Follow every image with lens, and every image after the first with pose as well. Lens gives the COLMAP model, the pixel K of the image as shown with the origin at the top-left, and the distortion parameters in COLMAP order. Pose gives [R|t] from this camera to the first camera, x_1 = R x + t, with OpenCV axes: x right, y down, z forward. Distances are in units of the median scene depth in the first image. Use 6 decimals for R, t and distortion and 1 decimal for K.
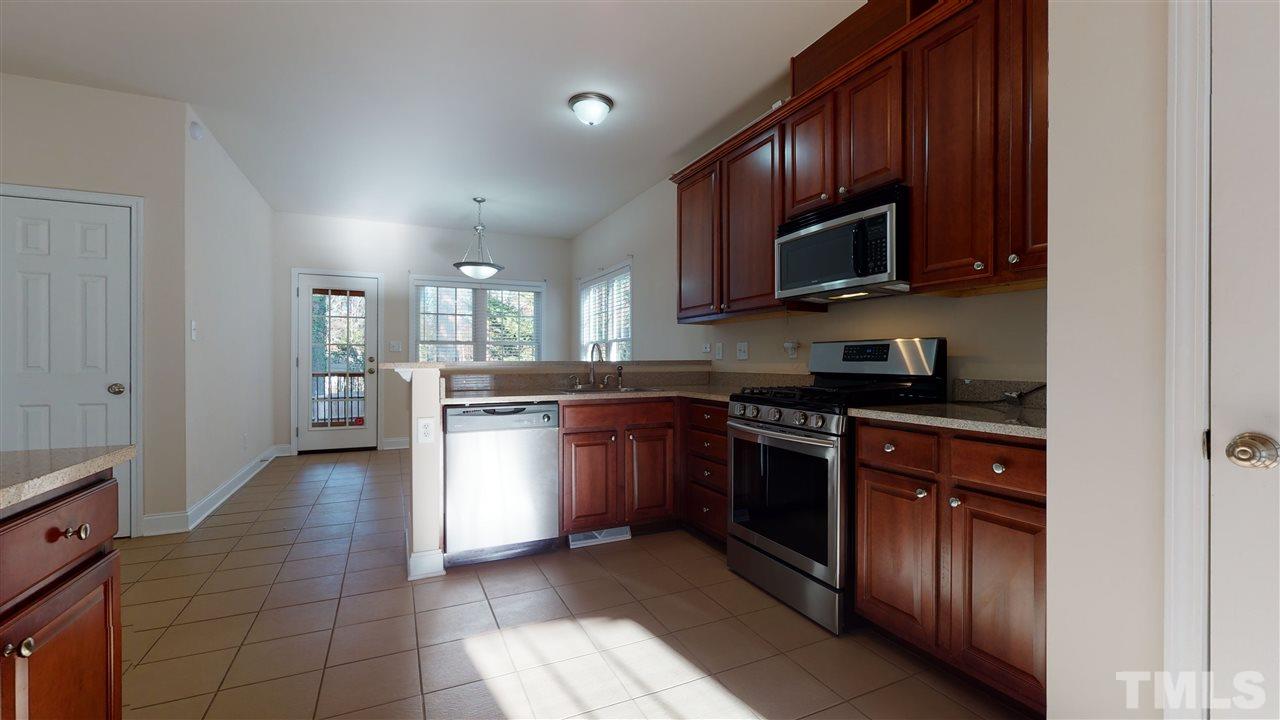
lens RADIAL K [[532.6, 0, 640.2], [0, 532.6, 366.5], [0, 0, 1]] dist [-0.000181, -0.000764]
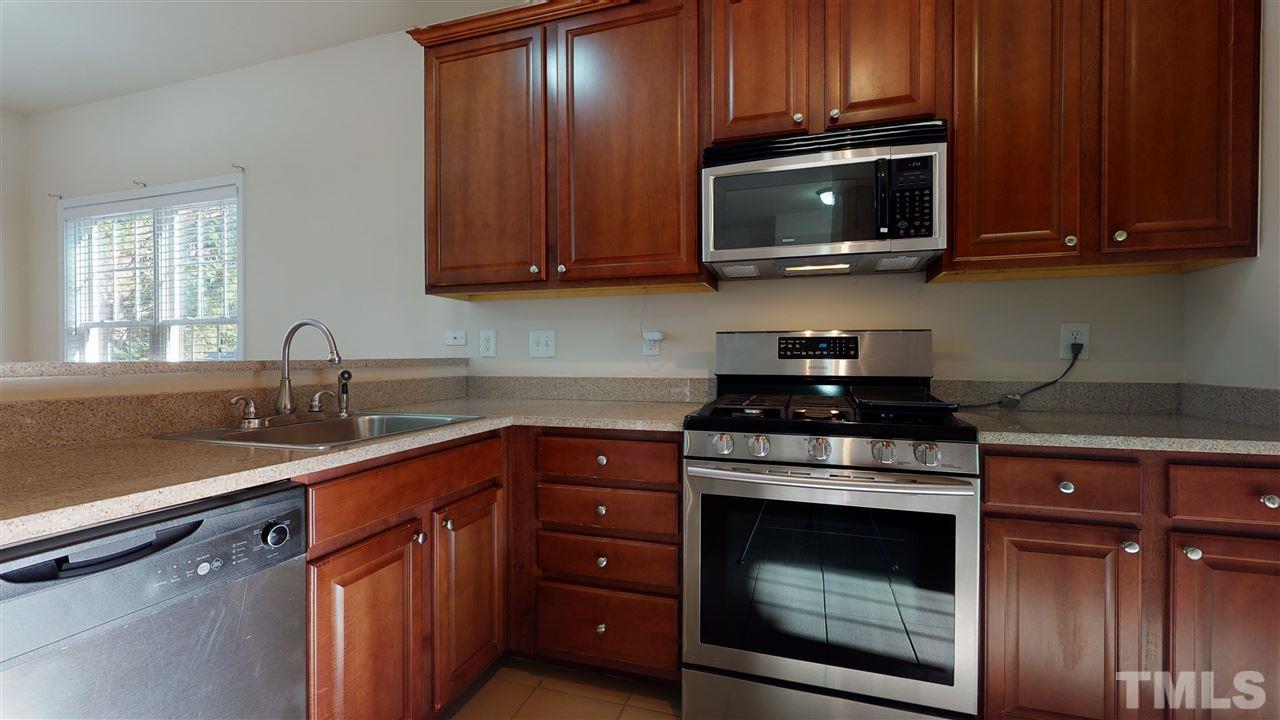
lens RADIAL K [[532.6, 0, 639.7], [0, 532.6, 363.3], [0, 0, 1]] dist [-0.000181, -0.000764]
pose [[0.681696, -0.011785, 0.731540, -0.271460], [0.010863, 0.999923, 0.005985, -0.010502], [-0.731554, 0.003866, 0.681772, 0.629302]]
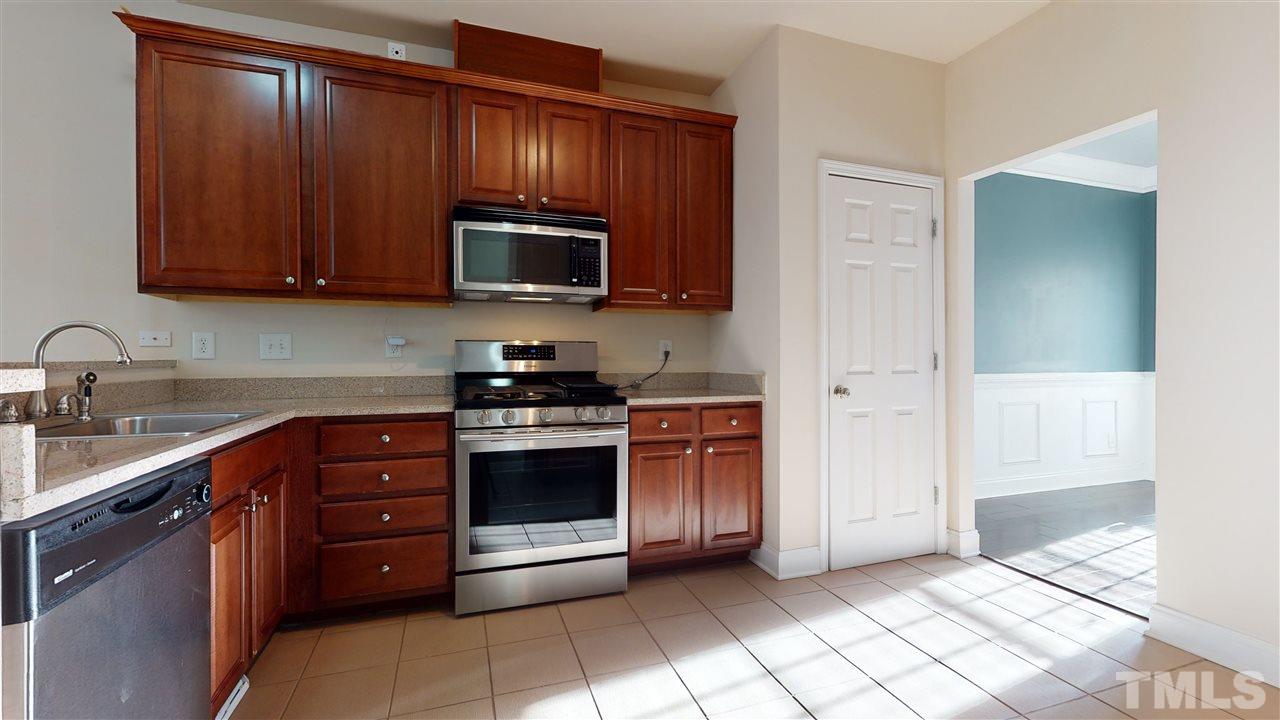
lens RADIAL K [[532.6, 0, 641.2], [0, 532.6, 365.6], [0, 0, 1]] dist [-0.000181, -0.000764]
pose [[0.106012, -0.015260, 0.994248, -0.589549], [0.012584, 0.999823, 0.014004, -0.010825], [-0.994285, 0.011027, 0.106185, 0.614796]]
